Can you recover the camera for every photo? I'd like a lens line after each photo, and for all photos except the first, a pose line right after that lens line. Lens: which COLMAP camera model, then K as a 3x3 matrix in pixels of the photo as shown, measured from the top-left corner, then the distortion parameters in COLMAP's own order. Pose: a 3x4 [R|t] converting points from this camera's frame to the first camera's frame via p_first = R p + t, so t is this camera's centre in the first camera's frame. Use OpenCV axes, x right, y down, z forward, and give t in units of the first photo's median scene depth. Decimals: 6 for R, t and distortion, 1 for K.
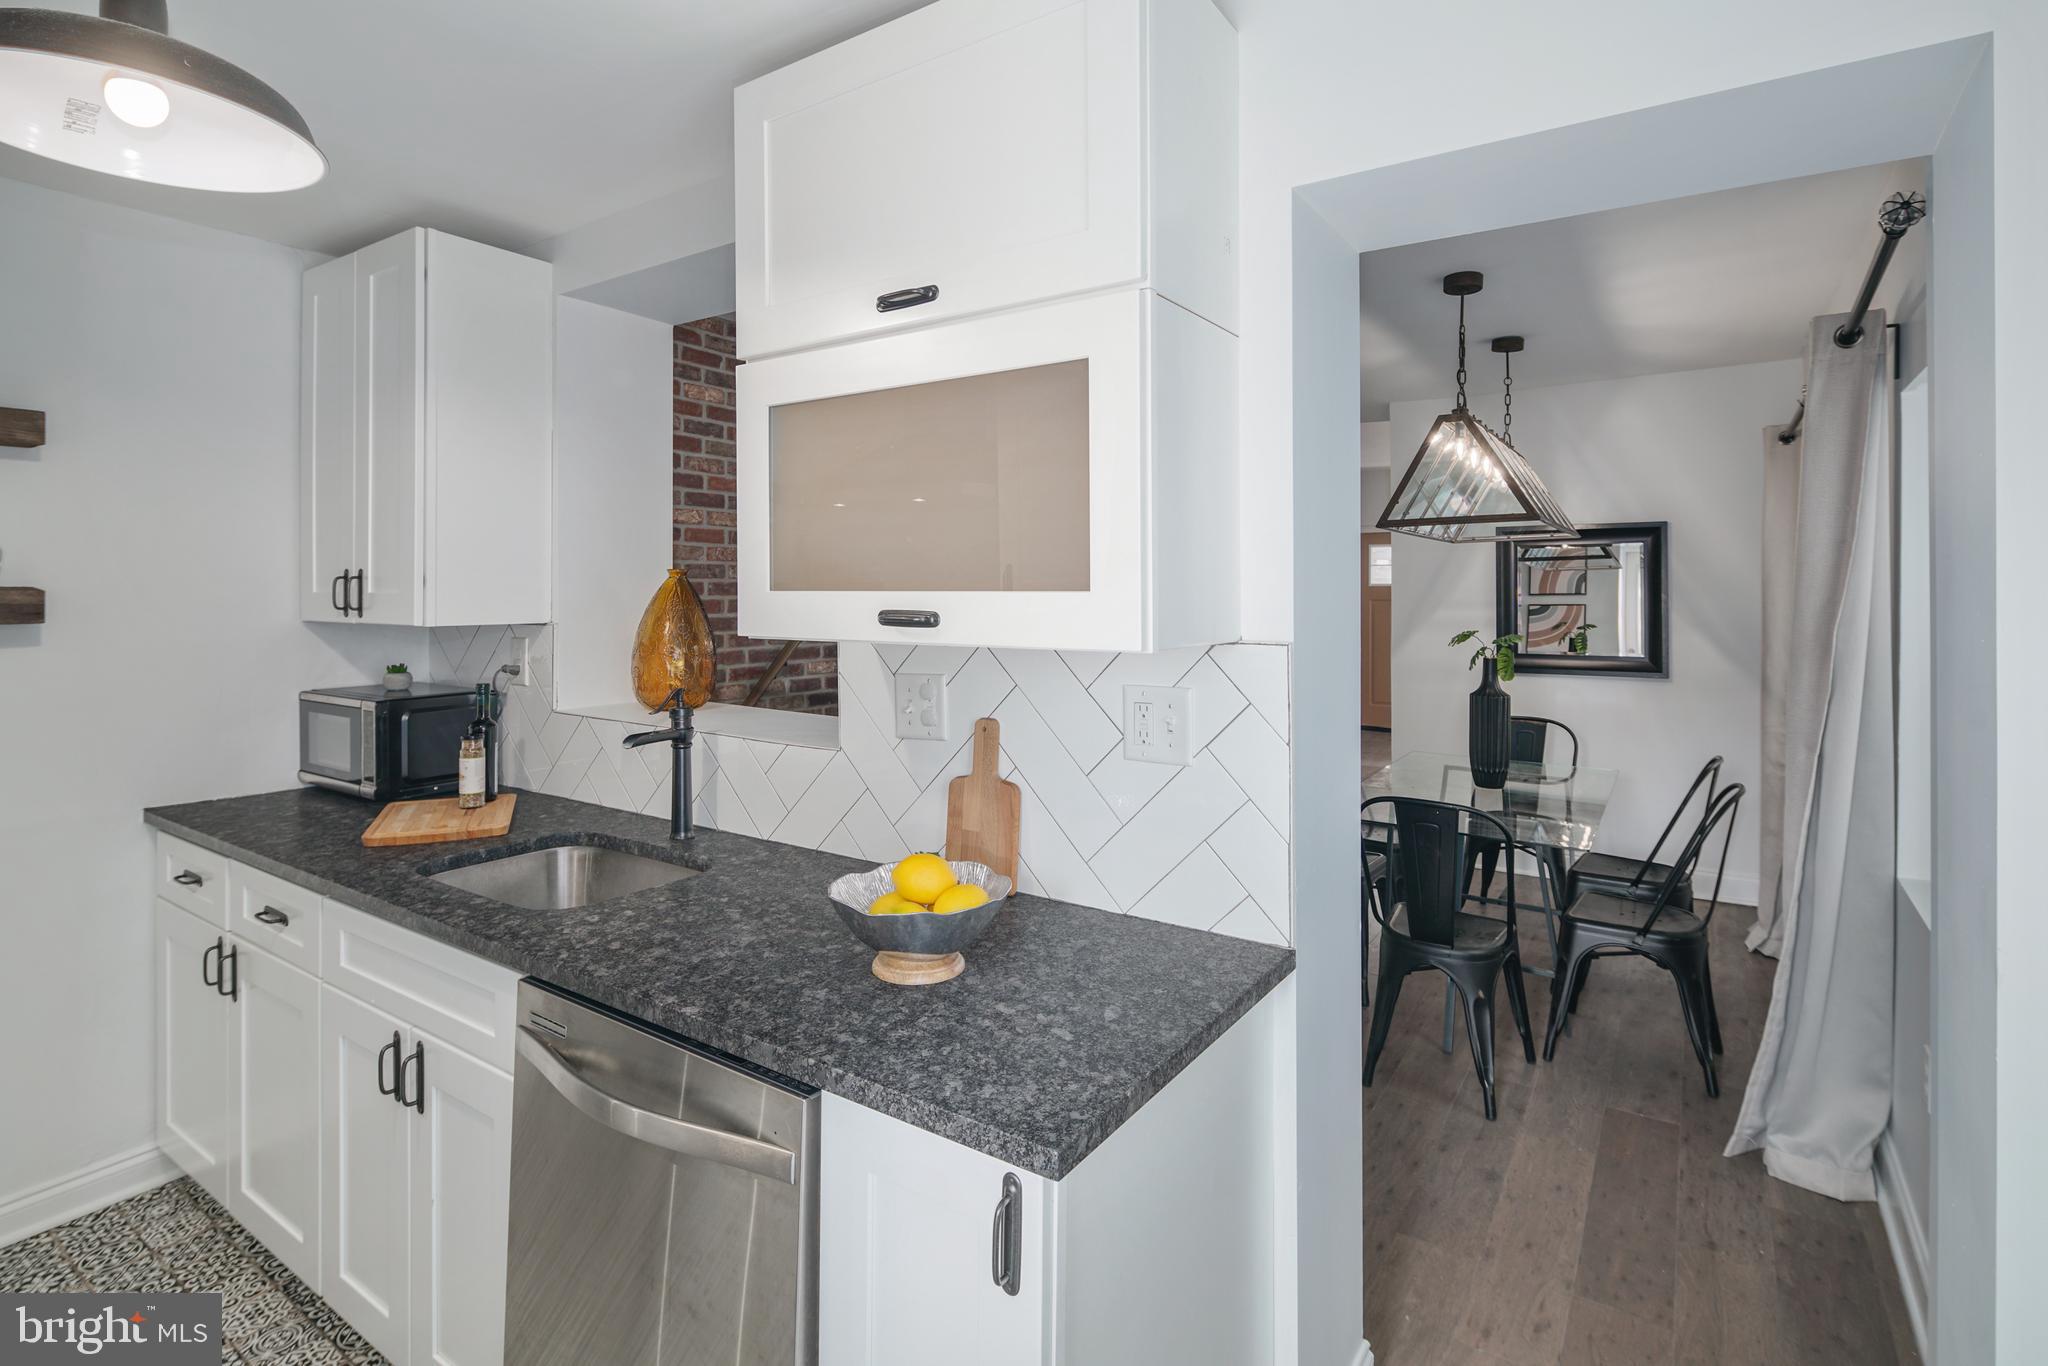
lens RADIAL K [[1013.7, 0, 995.7], [0, 1013.7, 597.7], [0, 0, 1]] dist [0.004737, -0.005091]
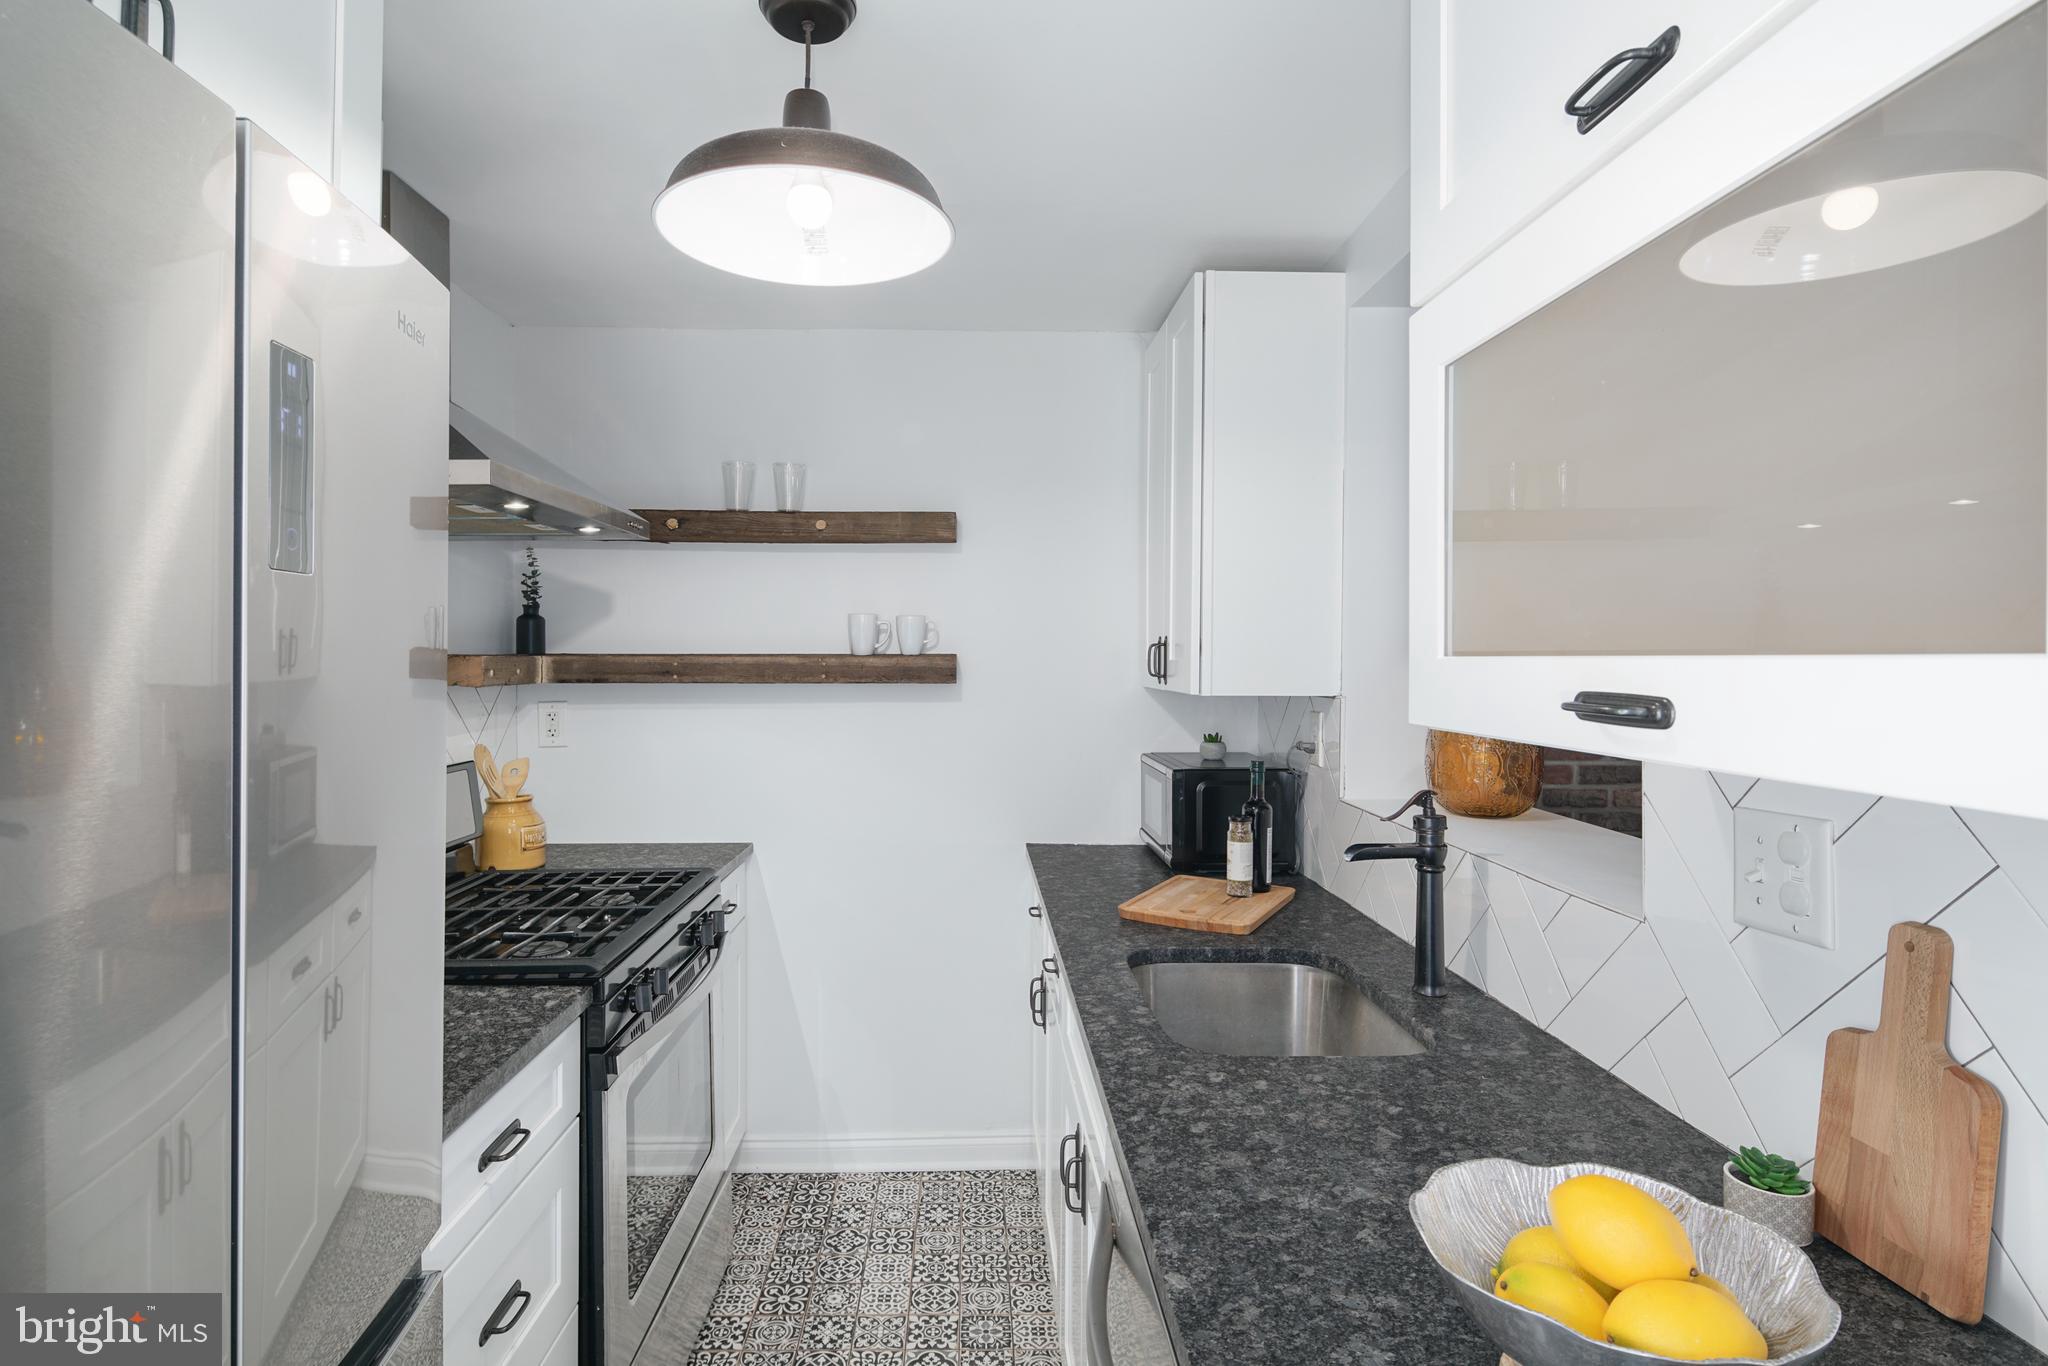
lens RADIAL K [[1013.7, 0, 1023.6], [0, 1013.7, 673.9], [0, 0, 1]] dist [0.004737, -0.005091]
pose [[0.592040, 0.014166, -0.805784, 0.097106], [-0.010560, 0.999896, 0.009820, 0.000646], [0.805839, 0.002695, 0.592128, 0.294830]]
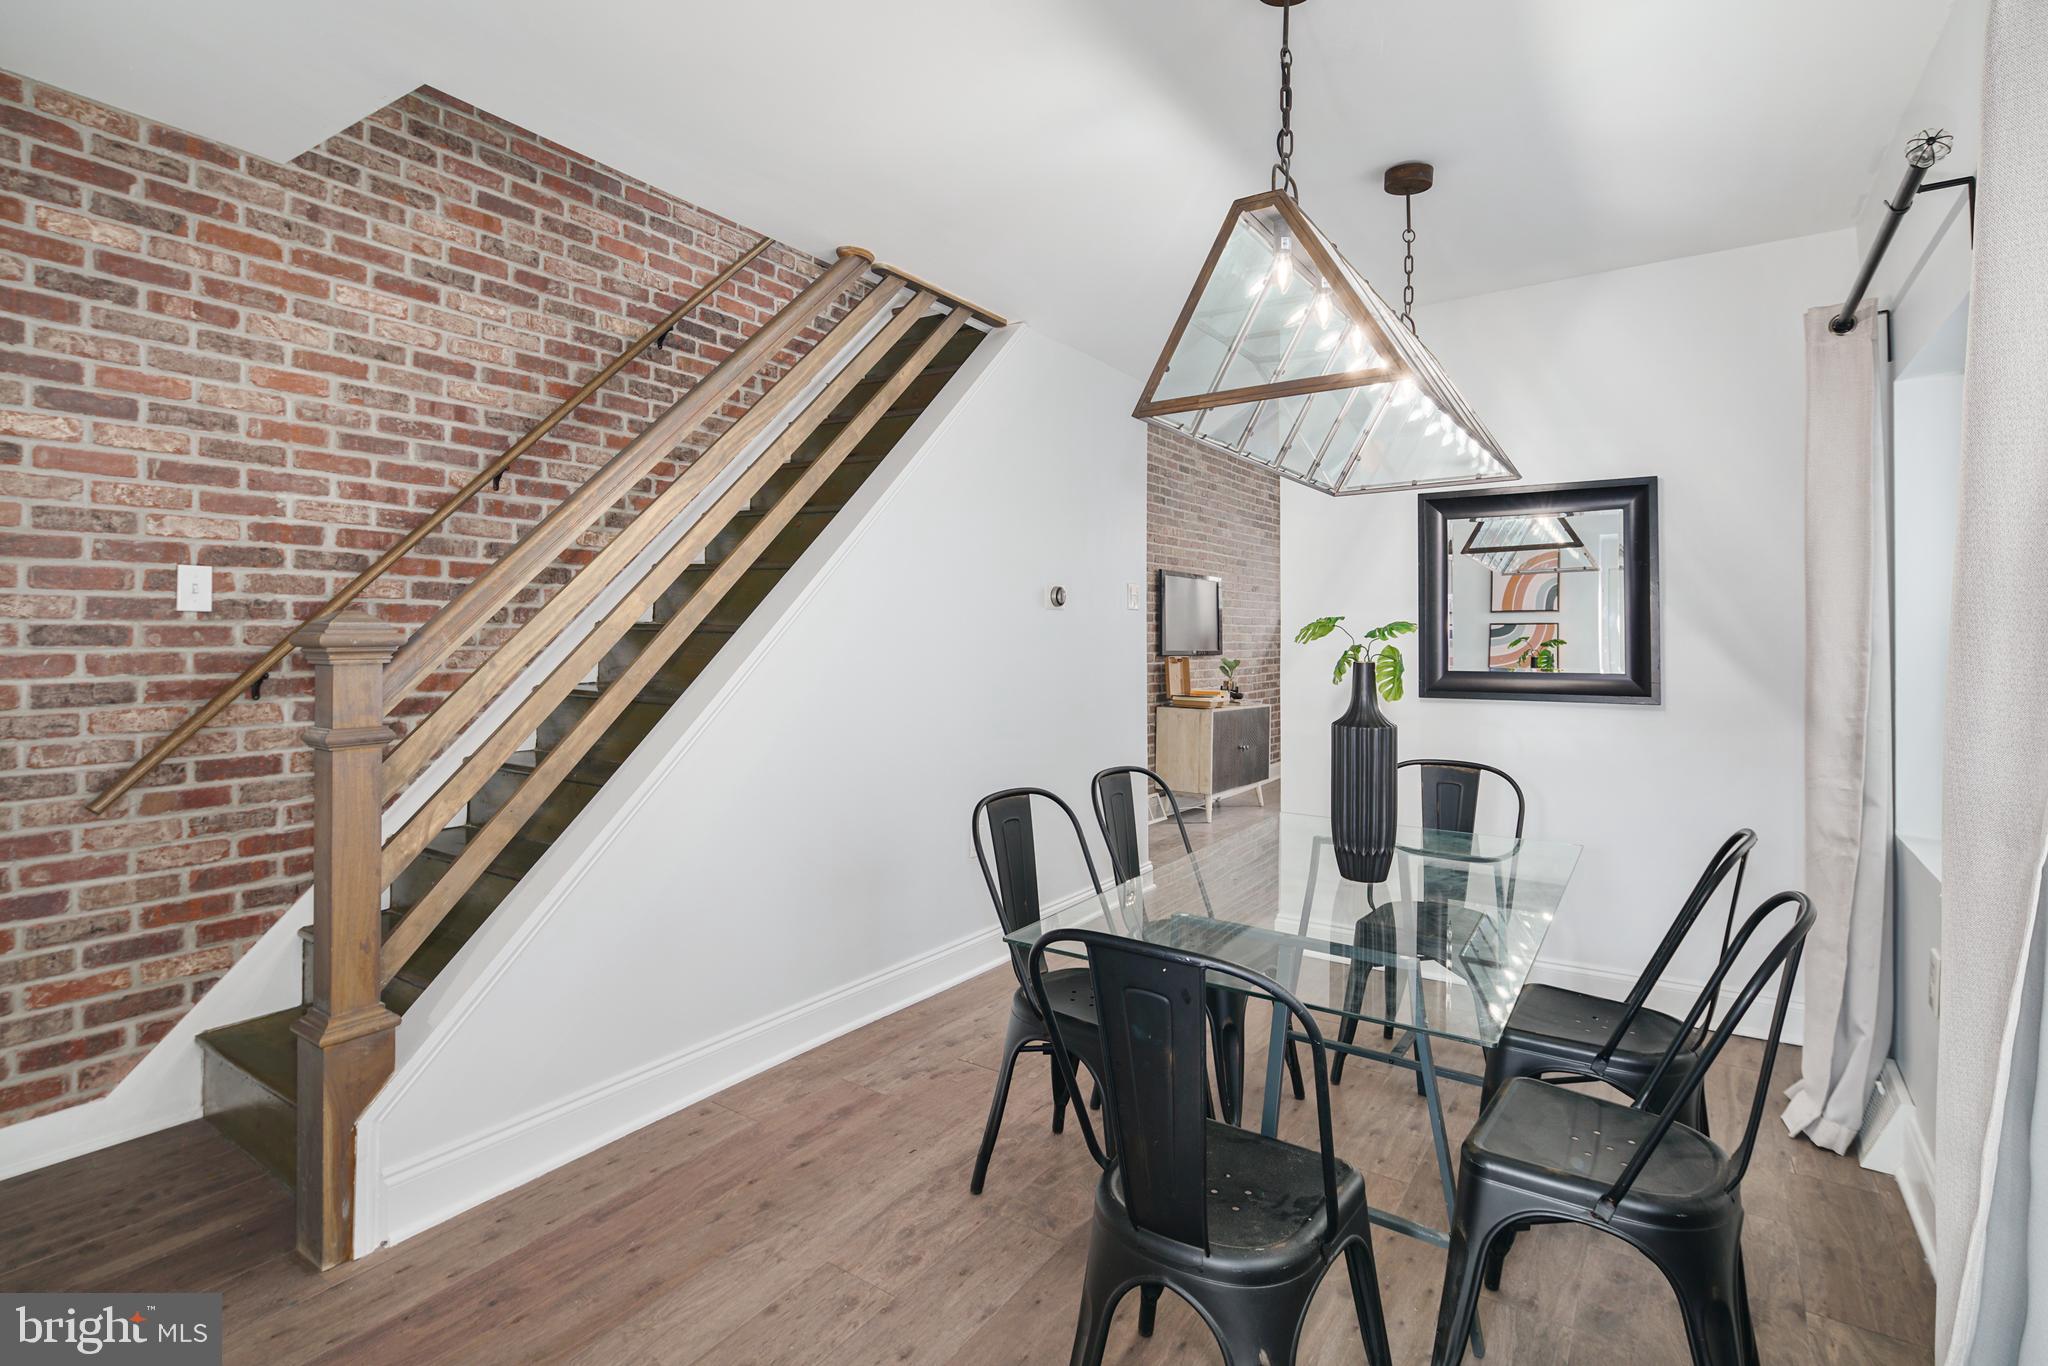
lens RADIAL K [[1013.7, 0, 998.8], [0, 1013.7, 628.5], [0, 0, 1]] dist [0.004737, -0.005091]
pose [[0.999957, 0.002162, 0.009036, 0.383131], [-0.002057, 0.999931, -0.011558, 0.067196], [-0.009060, 0.011539, 0.999892, 0.580636]]
